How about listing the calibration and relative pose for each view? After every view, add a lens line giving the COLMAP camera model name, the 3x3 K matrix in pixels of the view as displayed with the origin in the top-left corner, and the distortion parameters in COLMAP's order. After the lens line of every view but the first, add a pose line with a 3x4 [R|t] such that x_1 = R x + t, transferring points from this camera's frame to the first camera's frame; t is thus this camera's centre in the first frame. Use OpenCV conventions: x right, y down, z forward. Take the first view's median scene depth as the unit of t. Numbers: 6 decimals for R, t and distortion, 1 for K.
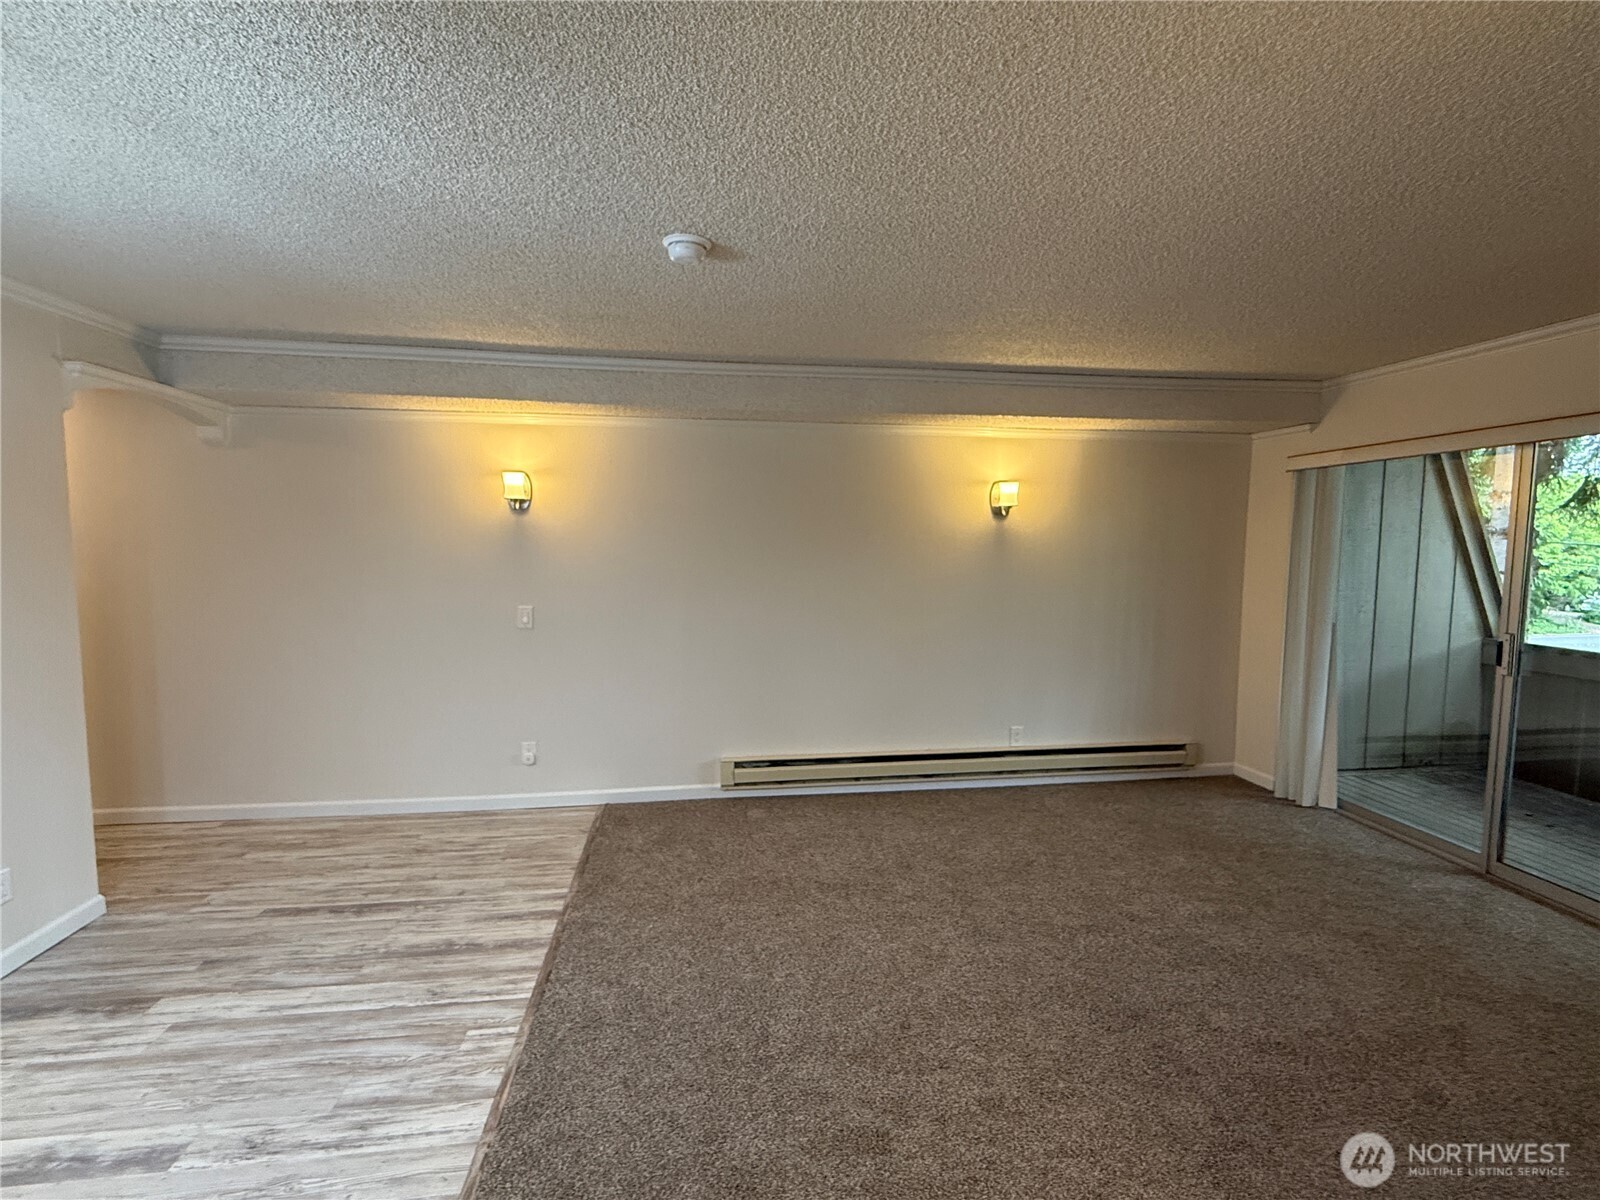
lens RADIAL K [[741.8, 0, 802.2], [0, 741.8, 599.3], [0, 0, 1]] dist [0.002128, 0.000418]
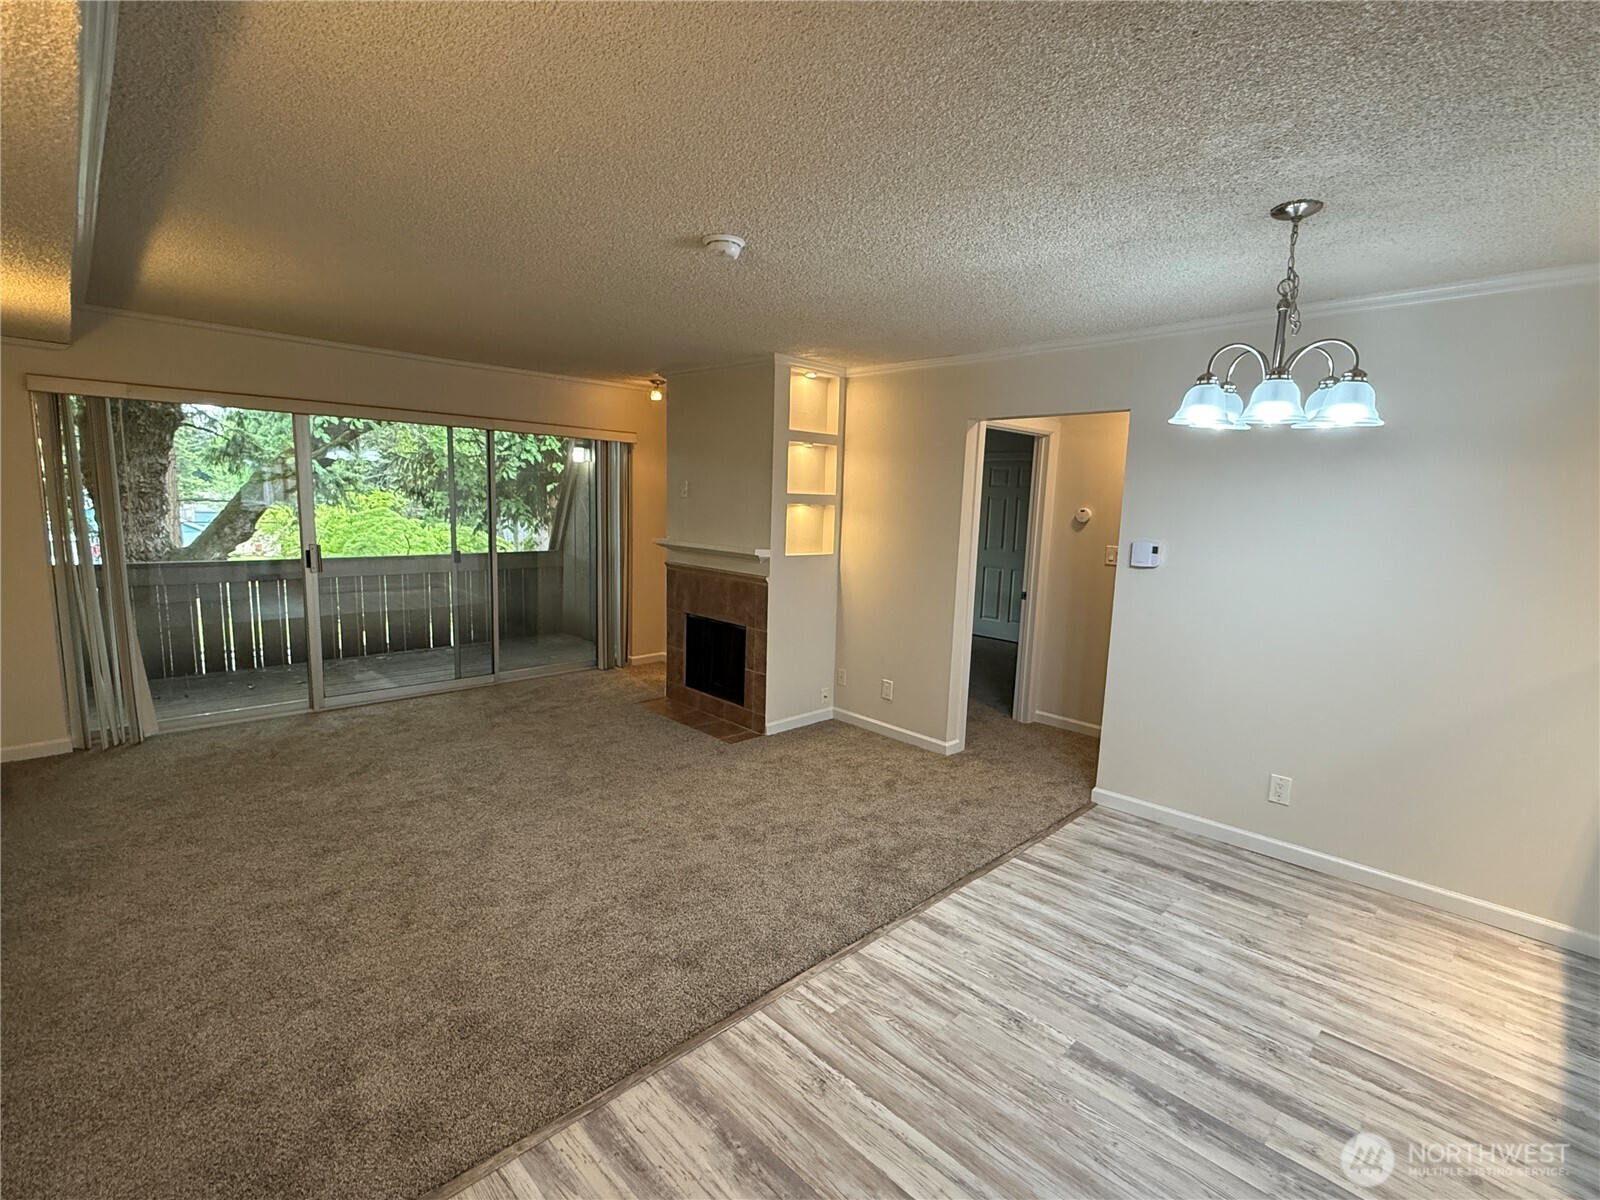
lens RADIAL K [[741.8, 0, 800.2], [0, 741.8, 602.0], [0, 0, 1]] dist [0.002128, 0.000418]
pose [[-0.588502, -0.139442, 0.796380, -1.171929], [0.032685, 0.980106, 0.195765, -0.142313], [-0.807835, 0.141238, -0.572237, 1.576688]]
